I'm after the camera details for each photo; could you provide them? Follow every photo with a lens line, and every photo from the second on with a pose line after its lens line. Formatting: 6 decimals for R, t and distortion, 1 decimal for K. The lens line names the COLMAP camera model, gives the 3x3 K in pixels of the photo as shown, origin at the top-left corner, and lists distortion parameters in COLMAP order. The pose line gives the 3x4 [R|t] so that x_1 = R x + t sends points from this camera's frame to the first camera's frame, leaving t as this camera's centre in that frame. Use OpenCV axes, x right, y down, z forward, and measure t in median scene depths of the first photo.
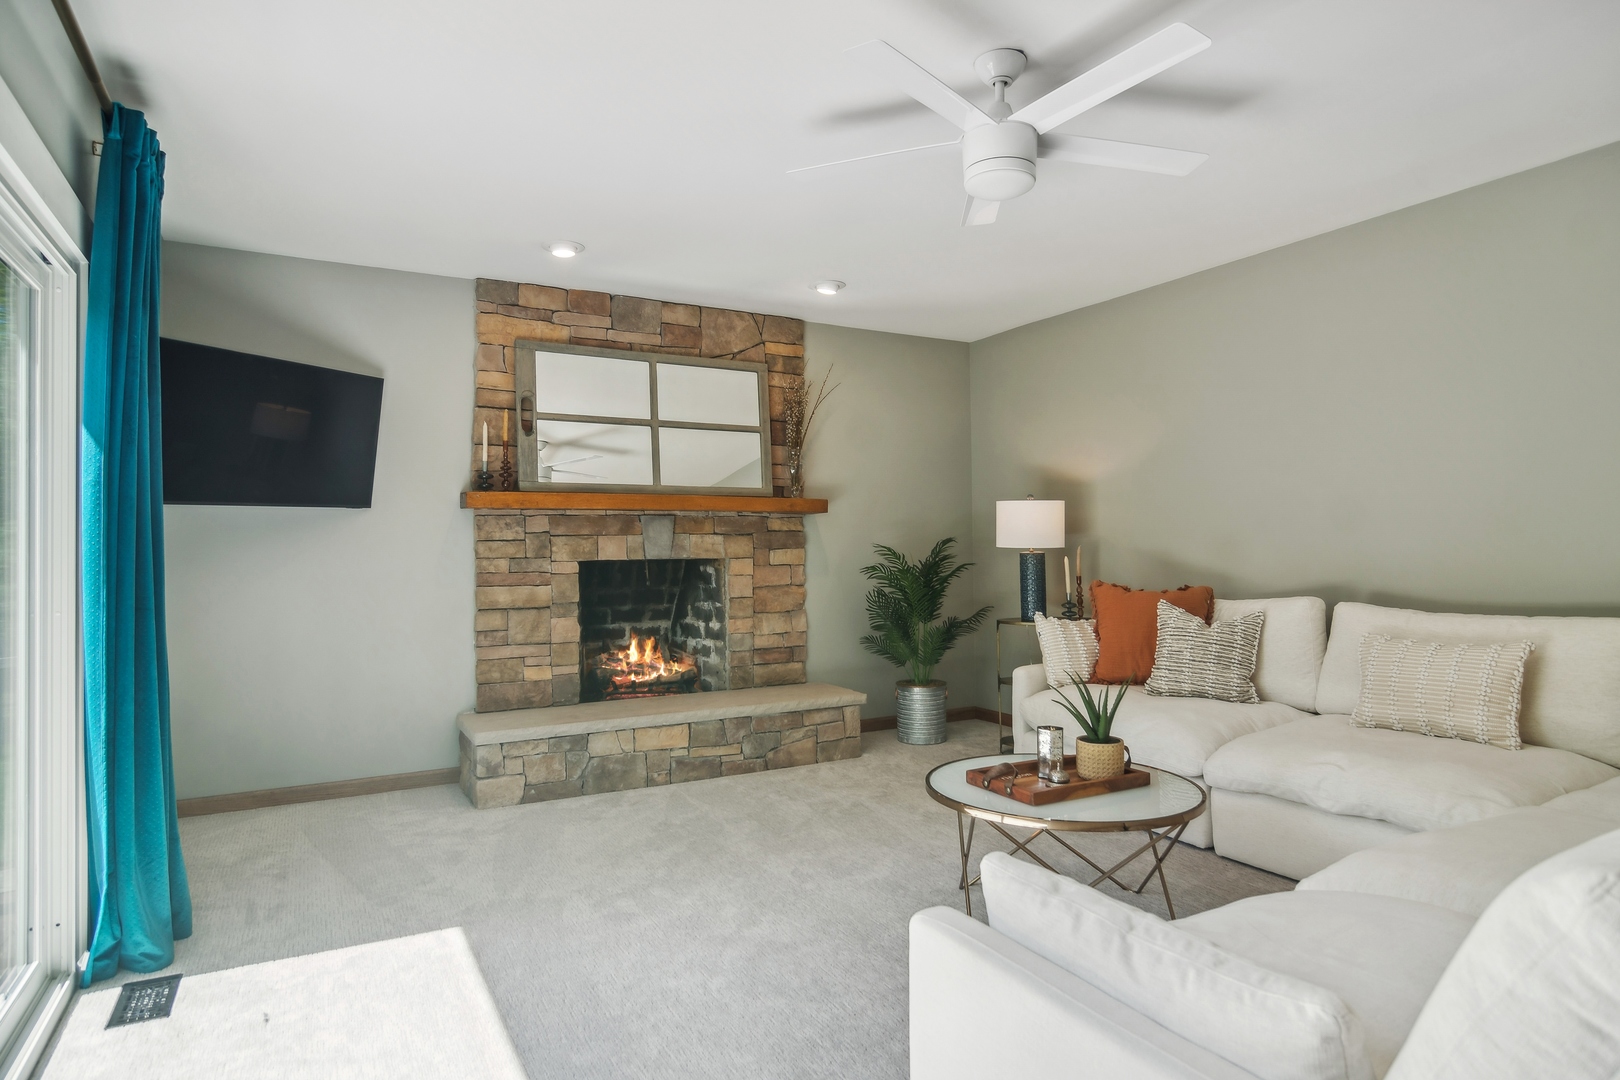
lens RADIAL K [[893.1, 0, 800.0], [0, 893.1, 537.4], [0, 0, 1]] dist [0.007884, 0.000180]
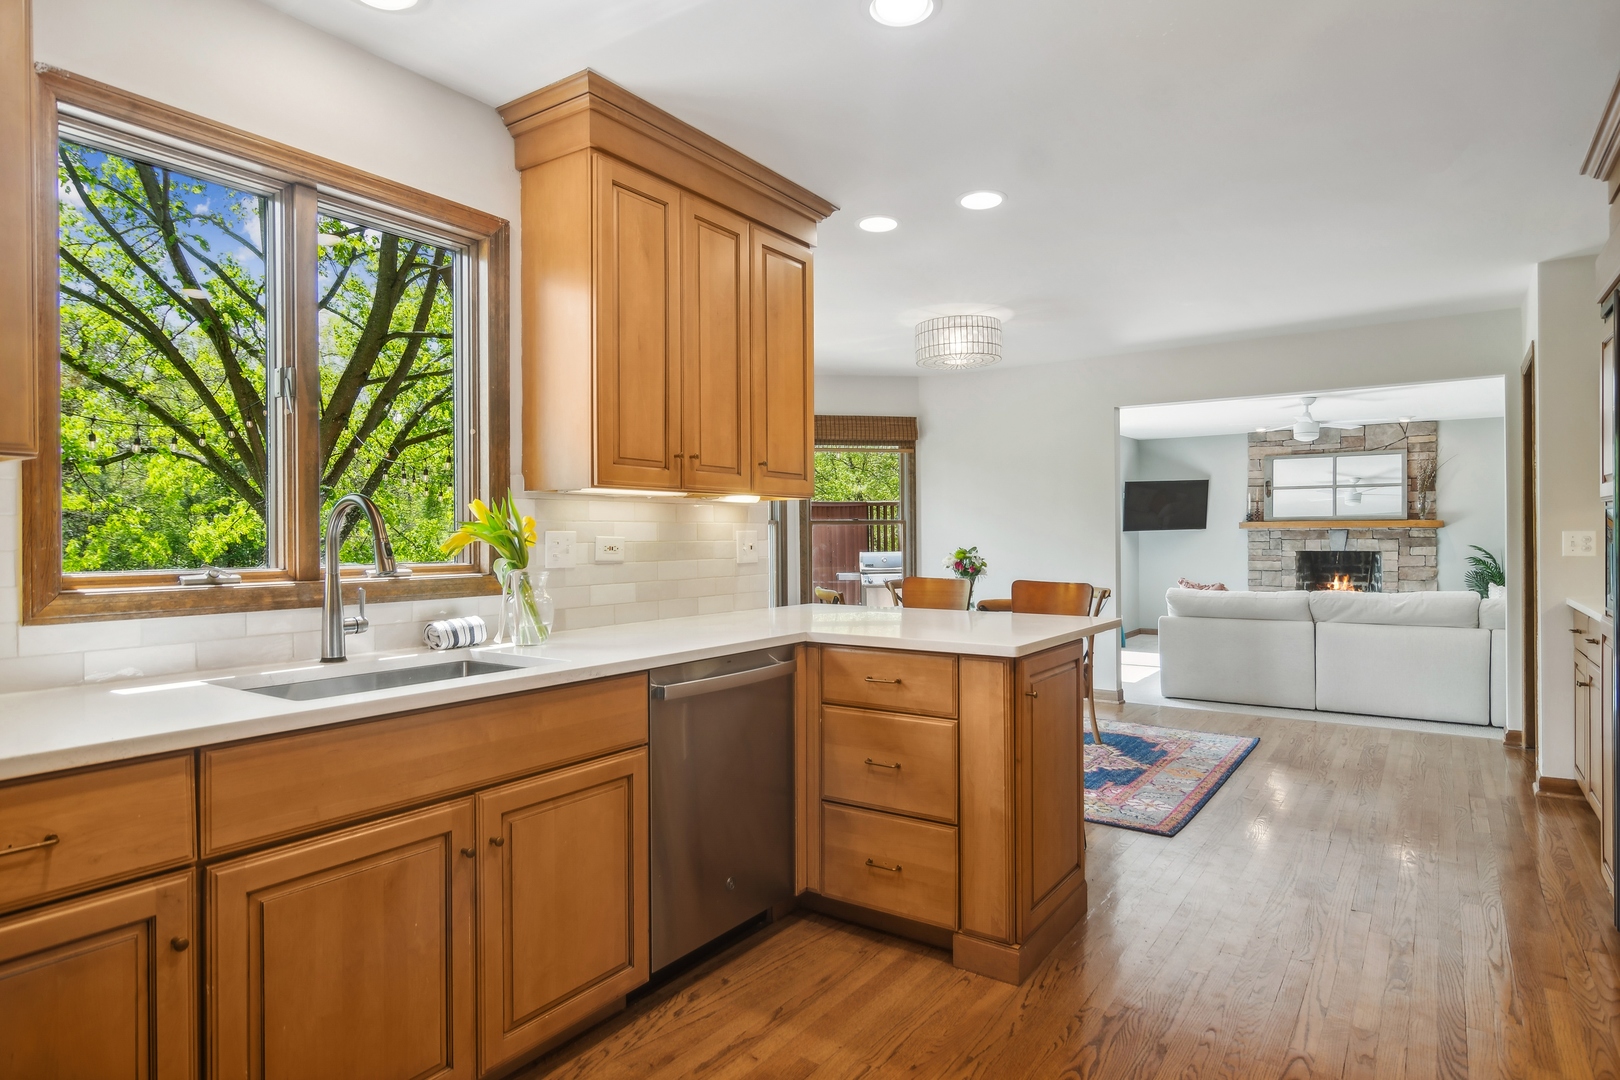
lens RADIAL K [[893.1, 0, 824.8], [0, 893.1, 535.4], [0, 0, 1]] dist [0.007884, 0.000180]
pose [[0.446358, 0.002190, -0.894852, 1.198096], [0.005928, 0.999968, 0.005404, -0.030676], [0.894835, -0.007717, 0.446330, -1.027028]]
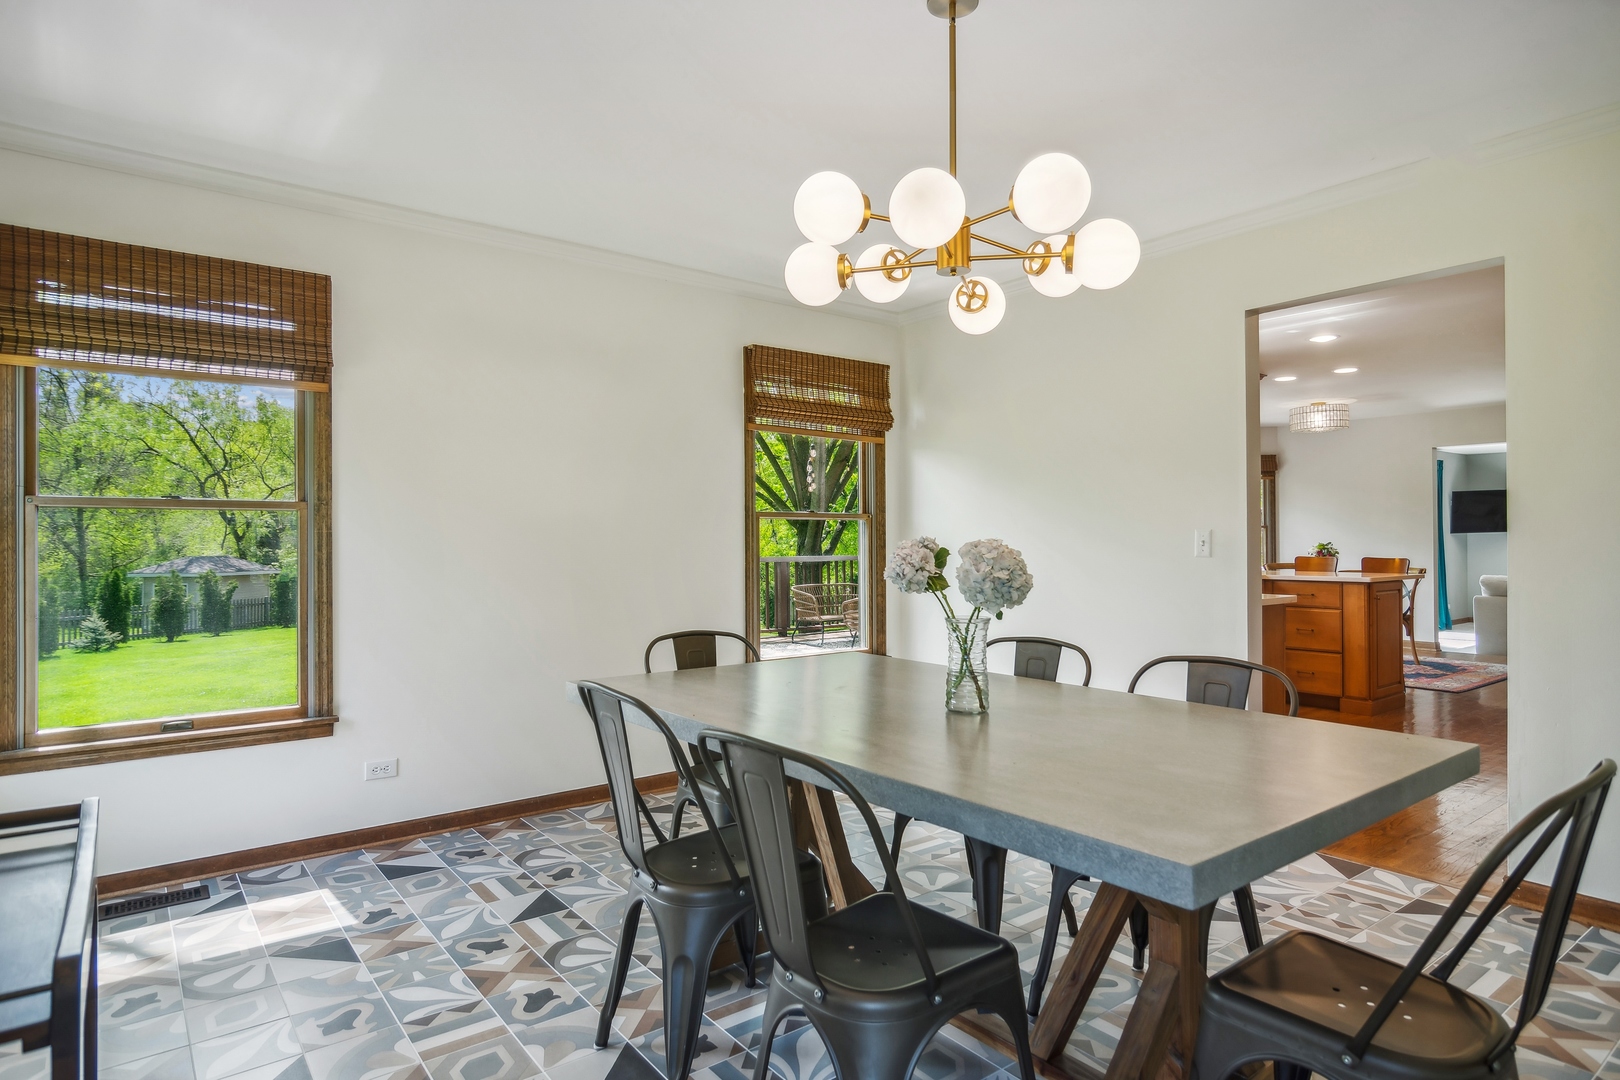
lens RADIAL K [[893.1, 0, 820.5], [0, 893.1, 540.0], [0, 0, 1]] dist [0.007884, 0.000180]
pose [[0.156579, 0.001553, -0.987664, 3.494802], [0.007525, 0.999968, 0.002766, -0.017706], [0.987637, -0.007865, 0.156562, -3.068126]]
